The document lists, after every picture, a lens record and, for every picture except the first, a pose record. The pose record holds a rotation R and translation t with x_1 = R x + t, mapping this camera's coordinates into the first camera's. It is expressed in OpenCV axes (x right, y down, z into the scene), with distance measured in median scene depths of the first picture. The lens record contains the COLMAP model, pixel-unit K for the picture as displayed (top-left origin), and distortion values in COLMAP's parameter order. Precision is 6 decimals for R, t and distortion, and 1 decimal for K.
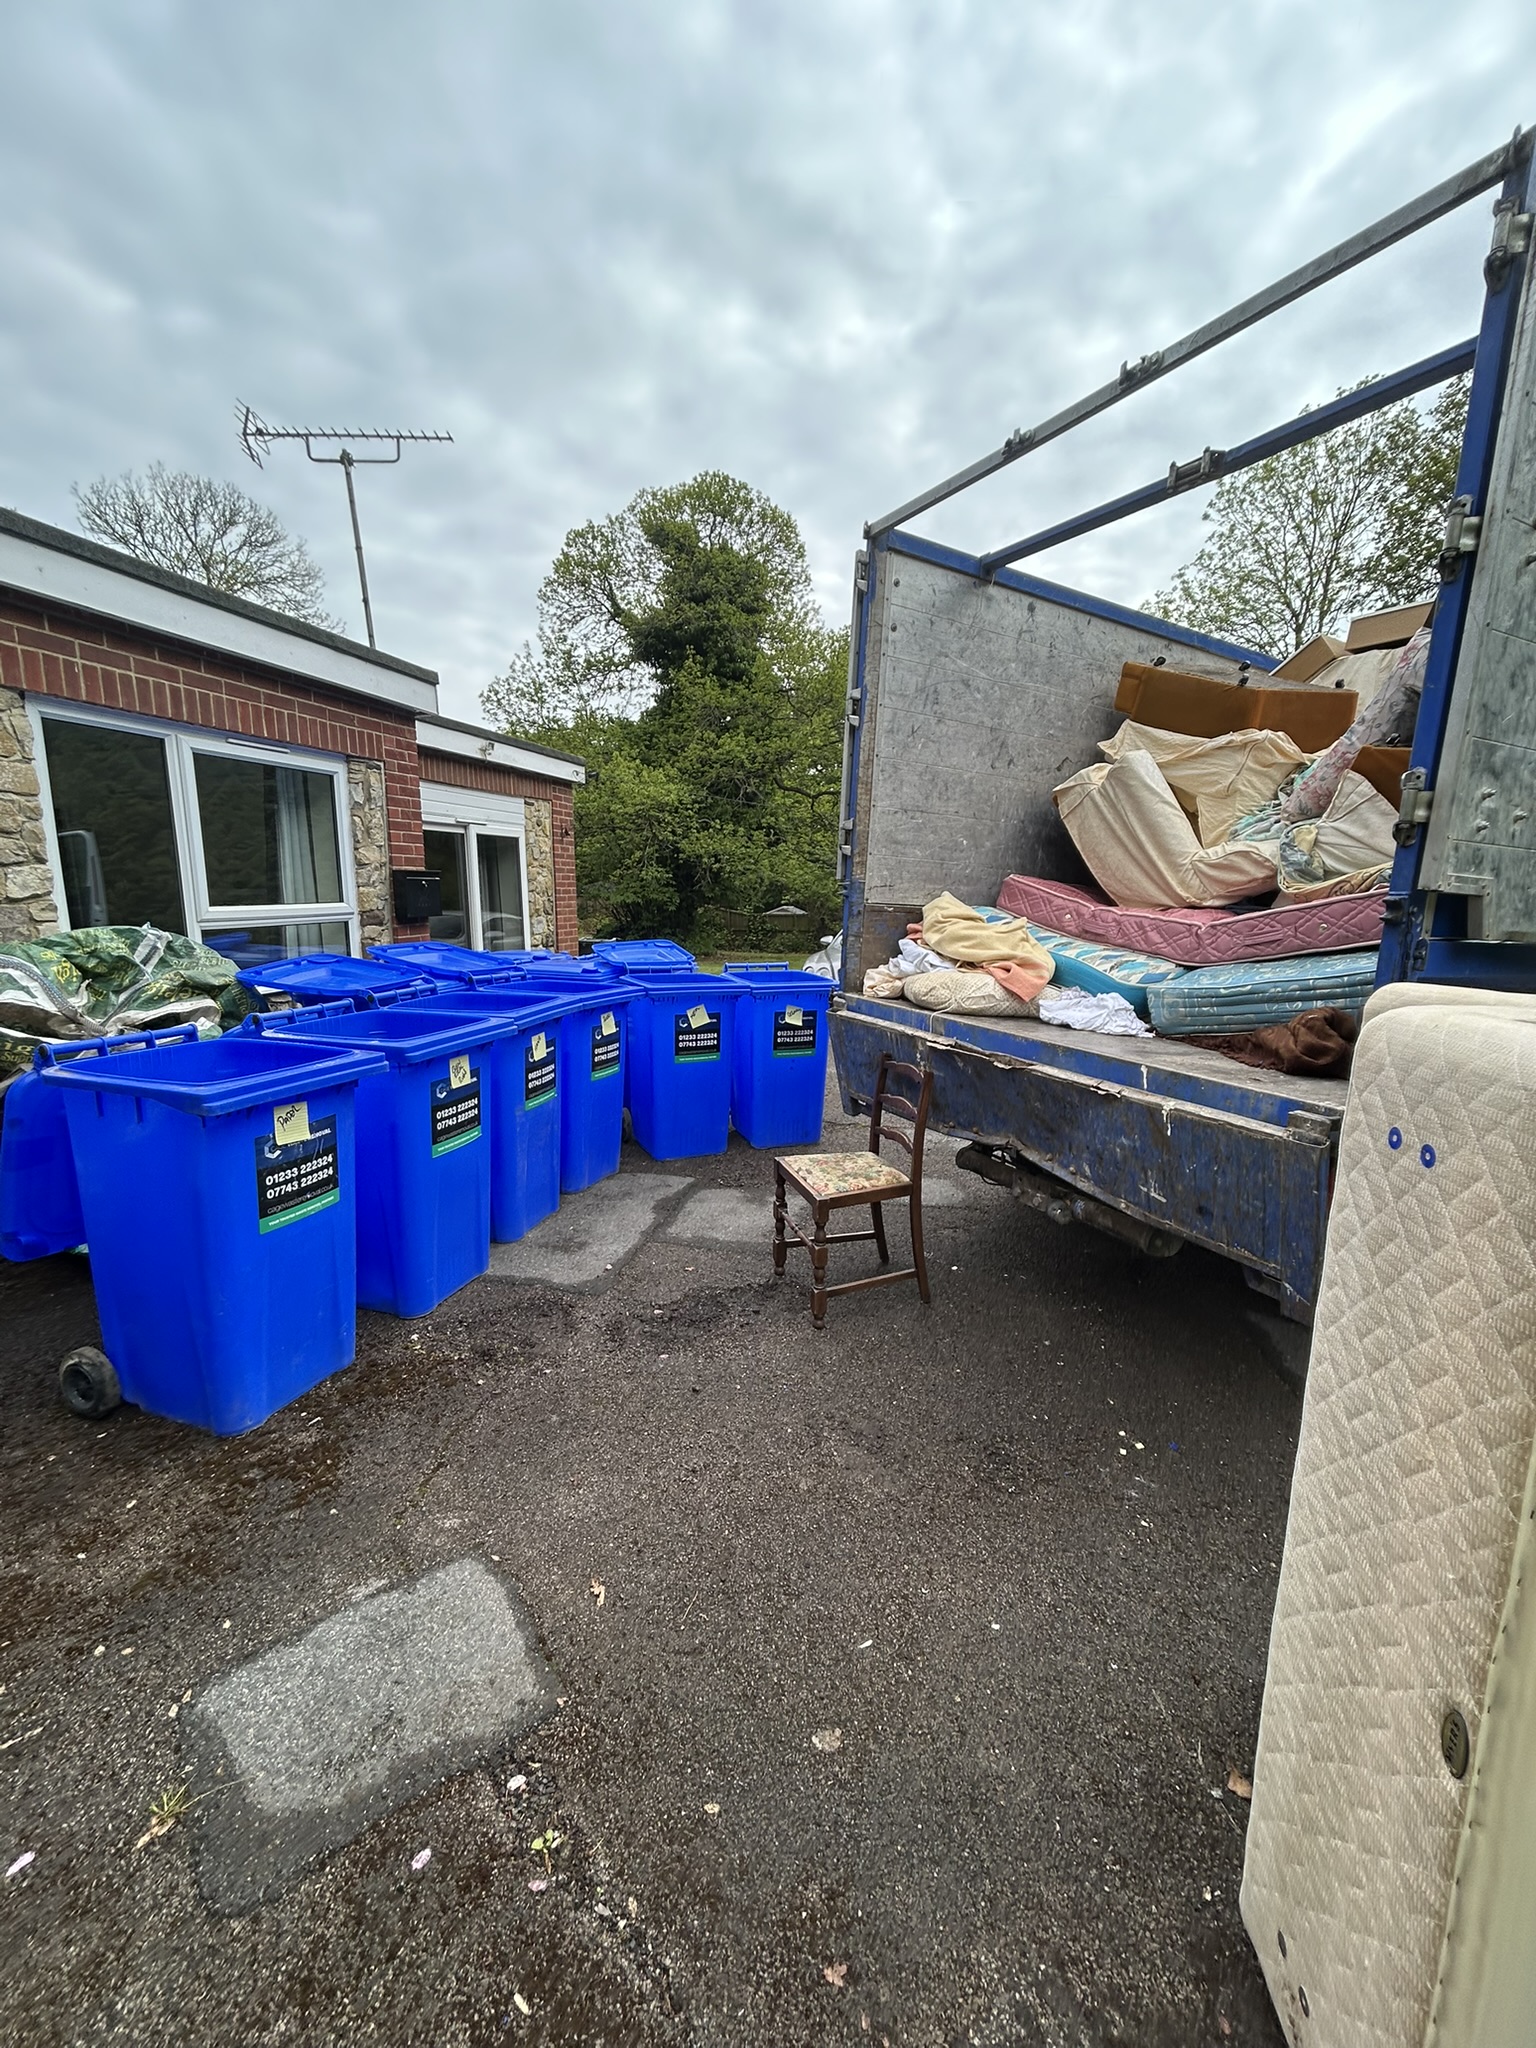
lens RADIAL K [[822.3, 0, 766.9], [0, 822.3, 1029.7], [0, 0, 1]] dist [-0.014625, 0.000234]
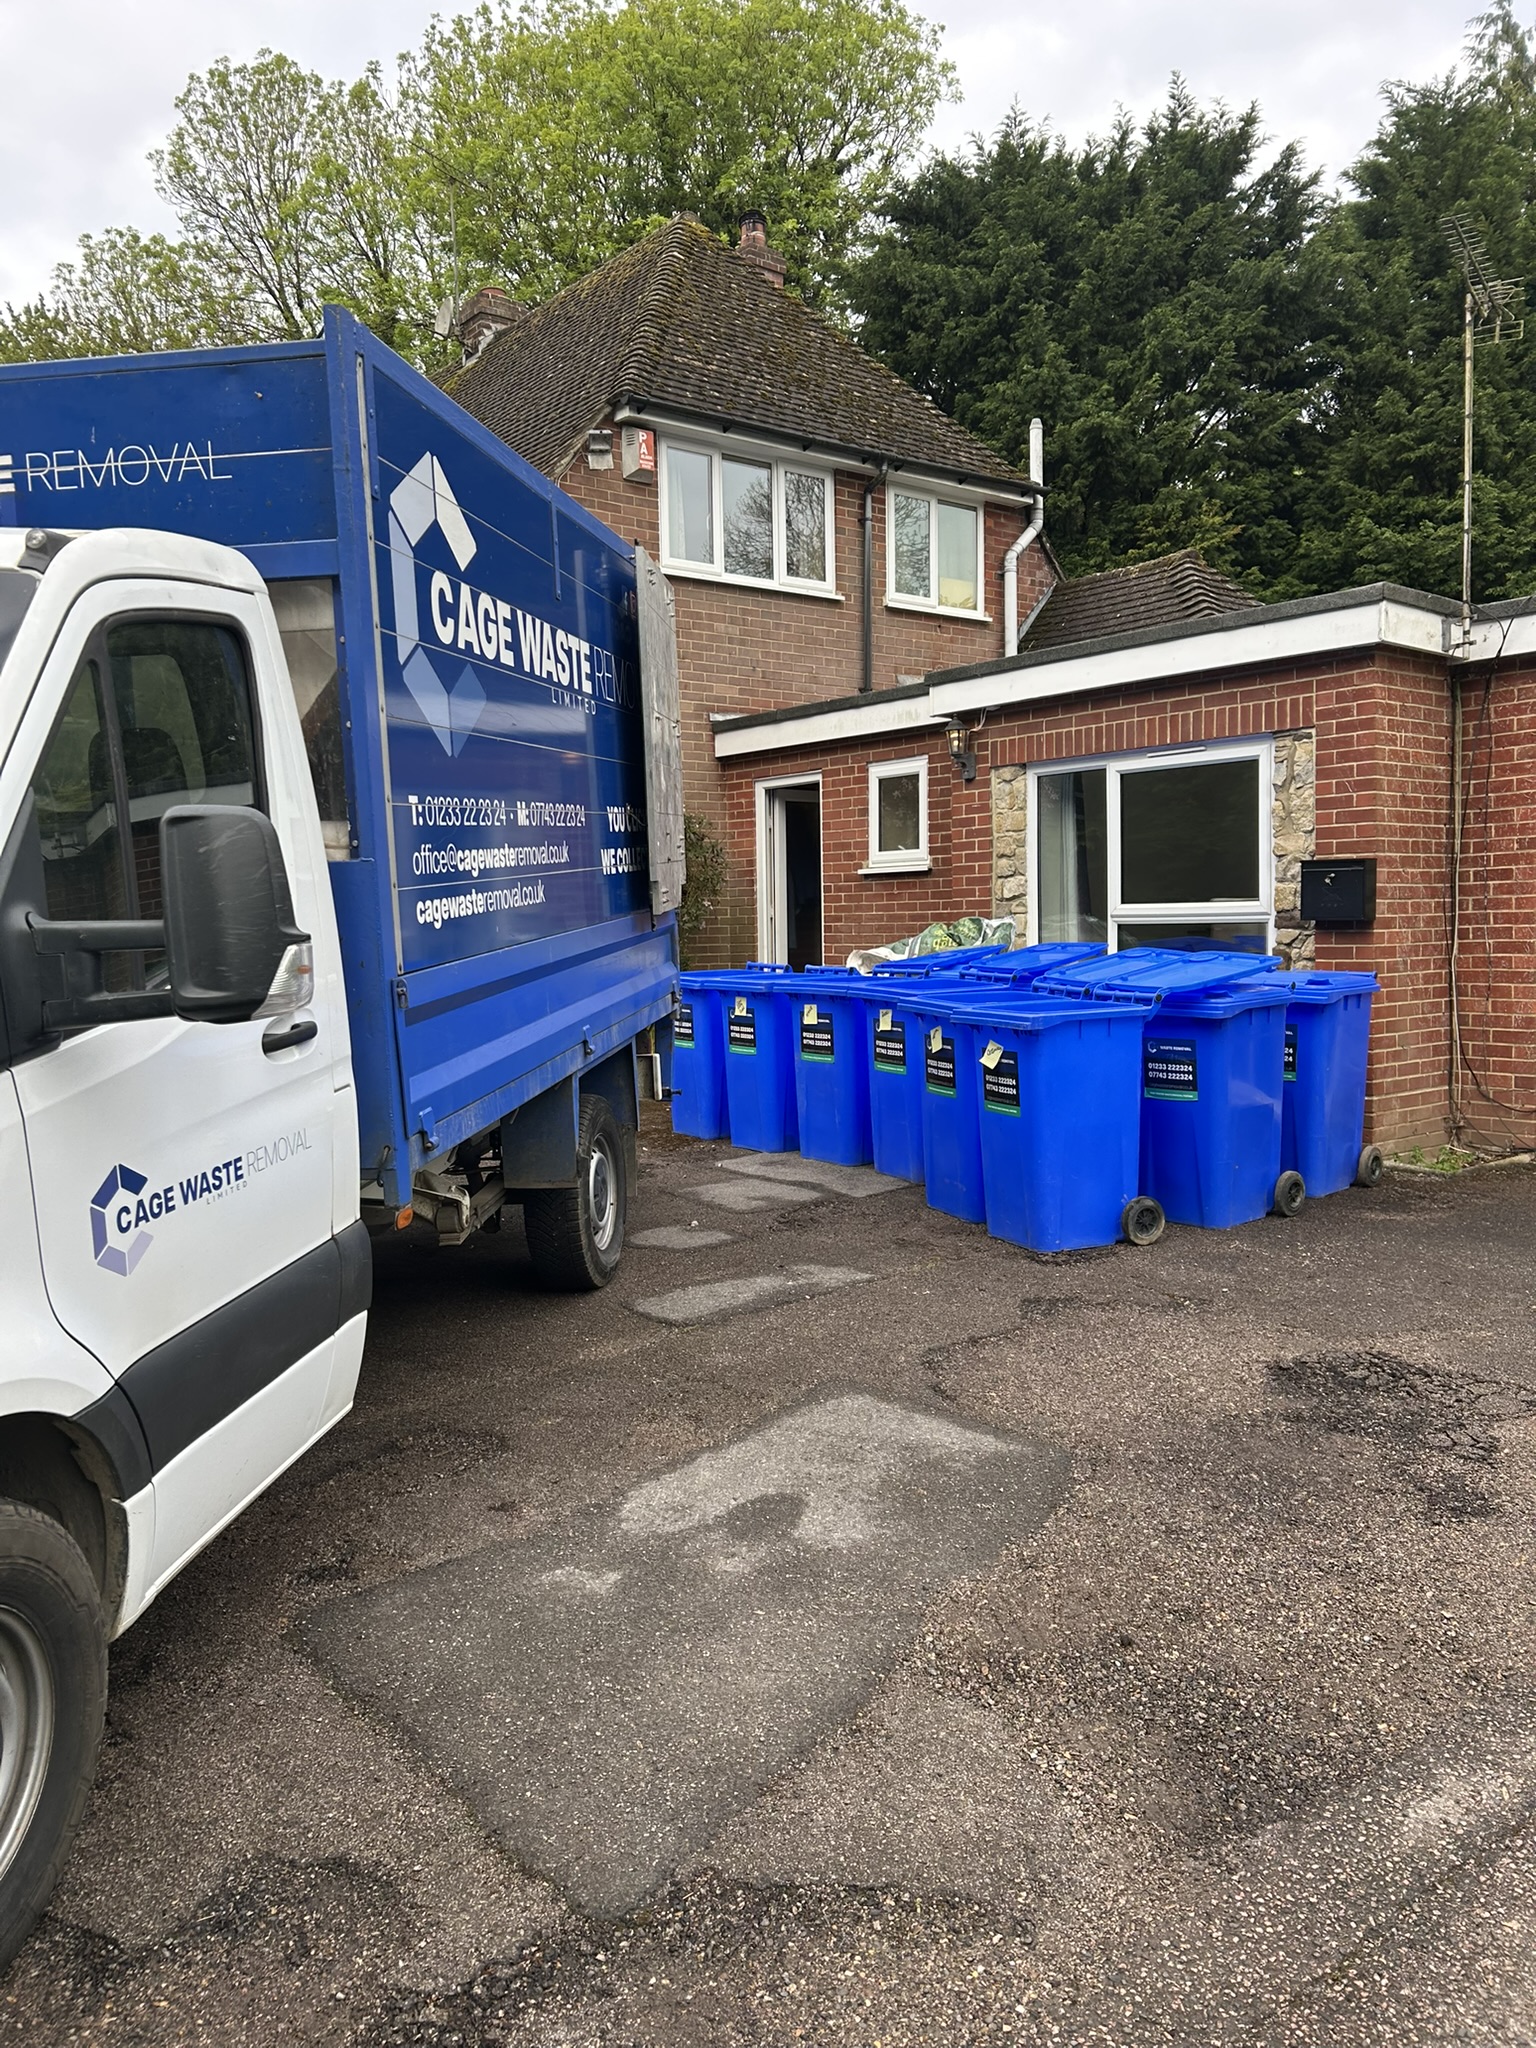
lens RADIAL K [[1539.9, 0, 766.4], [0, 1539.9, 1026.4], [0, 0, 1]] dist [0.007793, -0.017817]
pose [[-0.610453, 0.066665, -0.789242, 1.251815], [-0.118248, 0.977613, 0.174038, -0.278923], [0.783176, 0.199568, -0.588904, 1.780933]]
